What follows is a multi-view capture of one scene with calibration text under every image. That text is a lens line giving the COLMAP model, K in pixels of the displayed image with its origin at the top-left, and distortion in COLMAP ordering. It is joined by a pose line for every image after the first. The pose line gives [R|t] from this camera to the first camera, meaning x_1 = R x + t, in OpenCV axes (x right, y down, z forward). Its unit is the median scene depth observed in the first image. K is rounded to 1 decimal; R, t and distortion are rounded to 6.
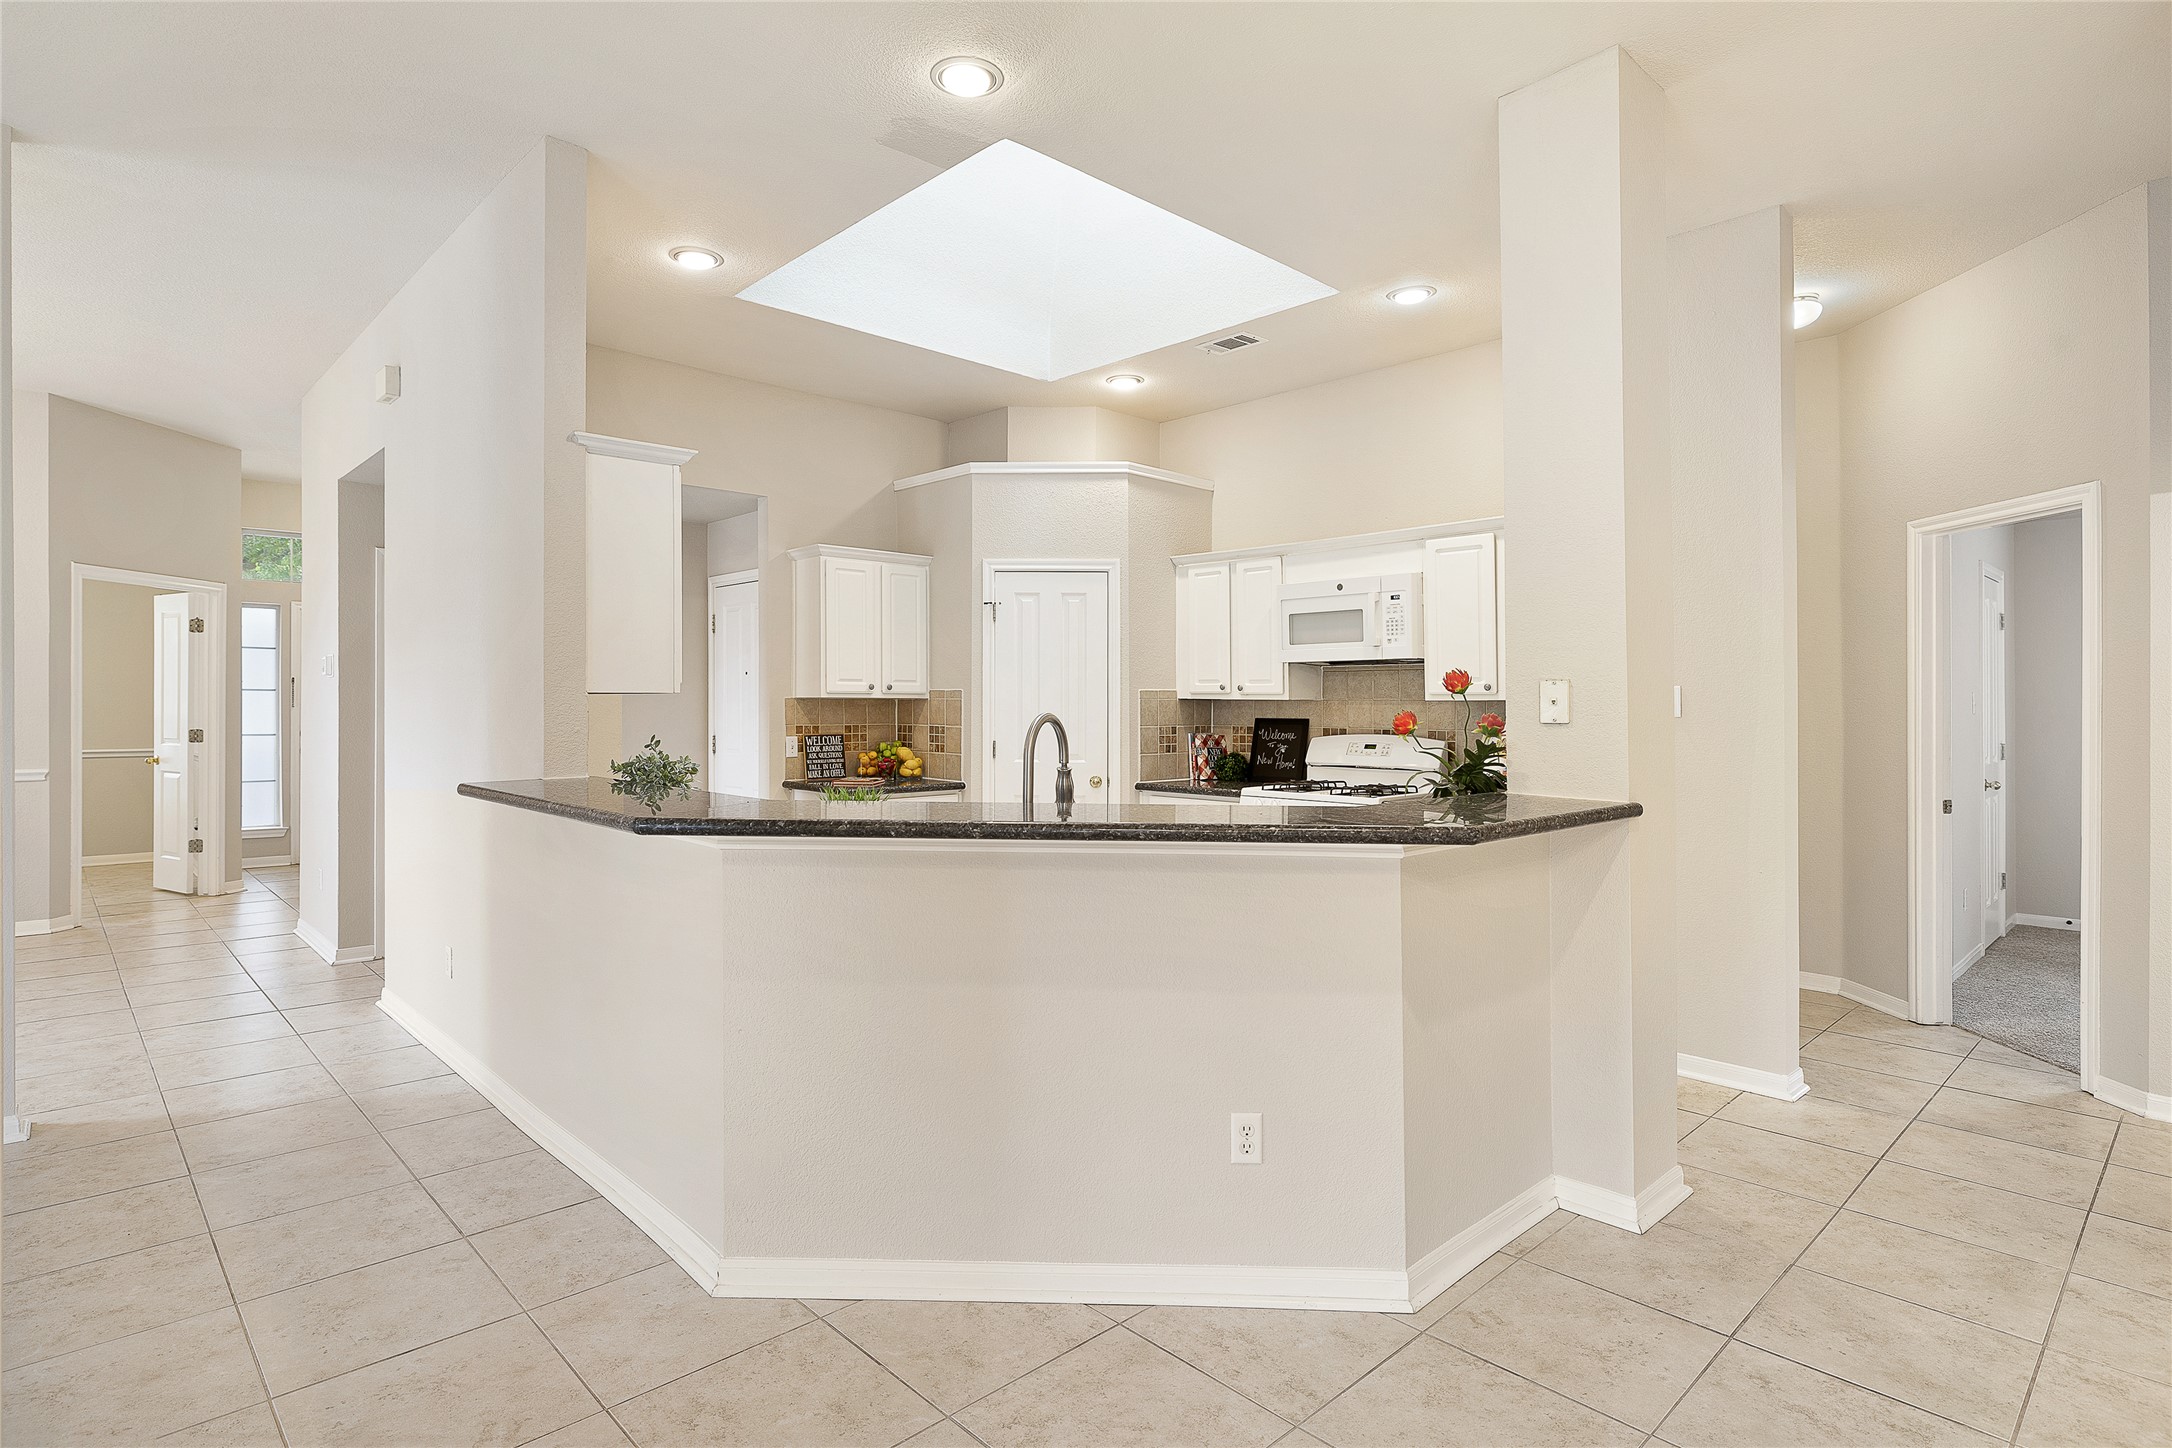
lens RADIAL K [[1183.4, 0, 1093.4], [0, 1183.4, 707.4], [0, 0, 1]] dist [0.005657, 0.001372]
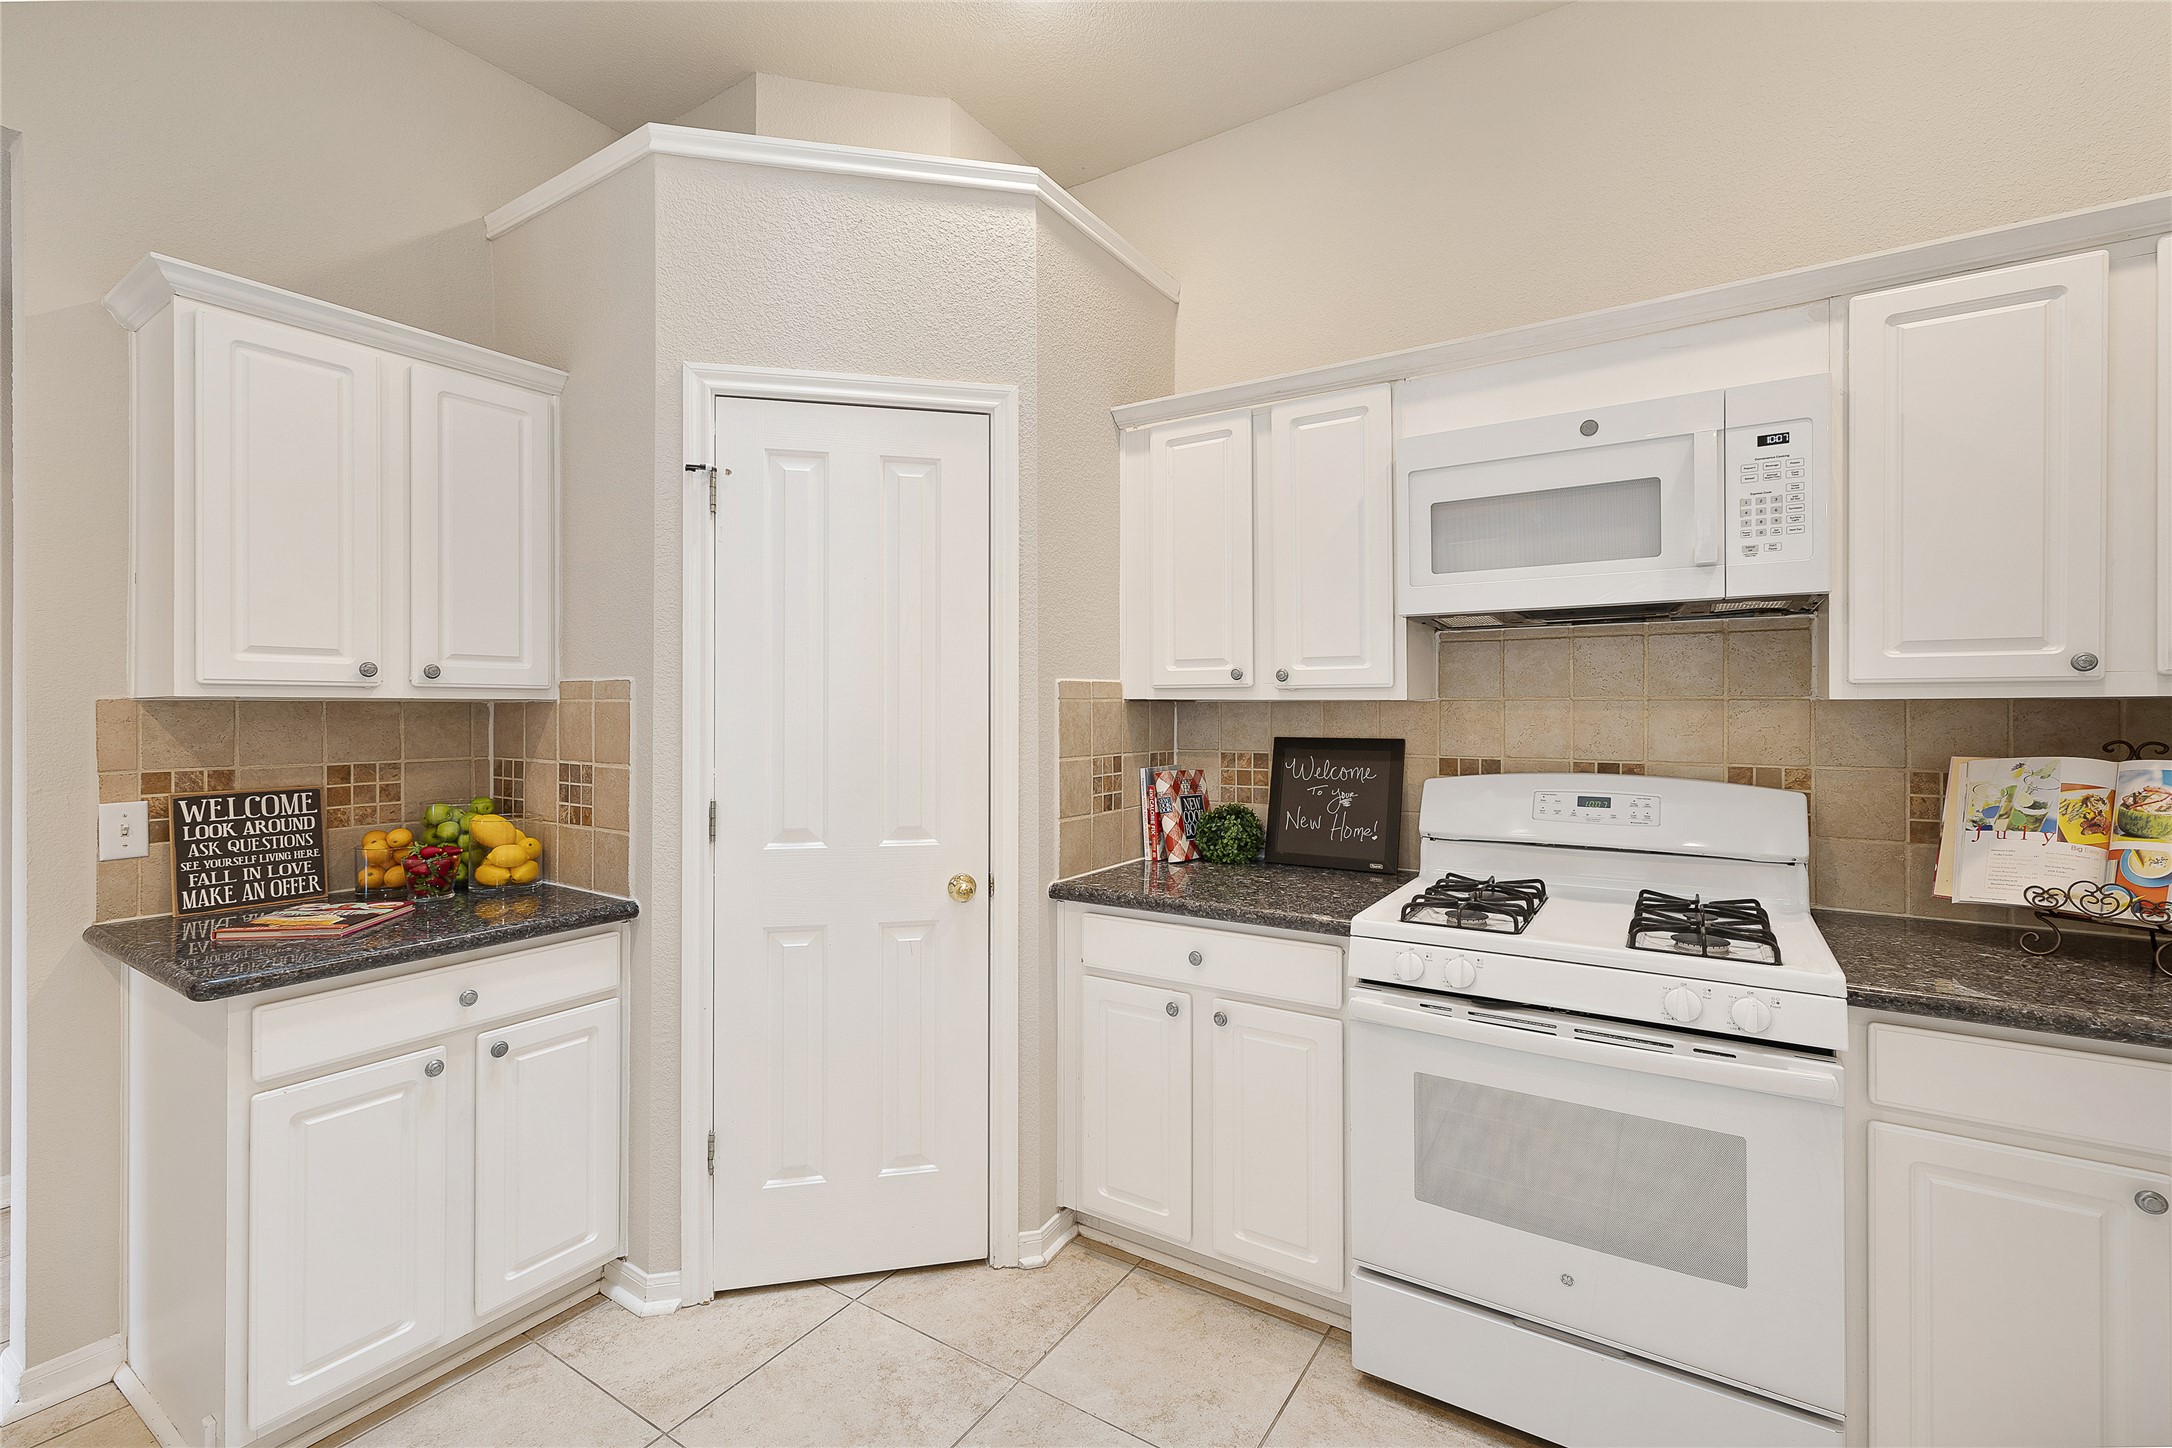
lens RADIAL K [[919.6, 0, 1133.8], [0, 919.6, 703.3], [0, 0, 1]] dist [-0.000408, -0.000068]
pose [[0.960069, -0.002853, 0.279749, -0.031864], [0.005317, 0.999953, -0.008050, -0.002646], [-0.279713, 0.009216, 0.960039, 0.641708]]
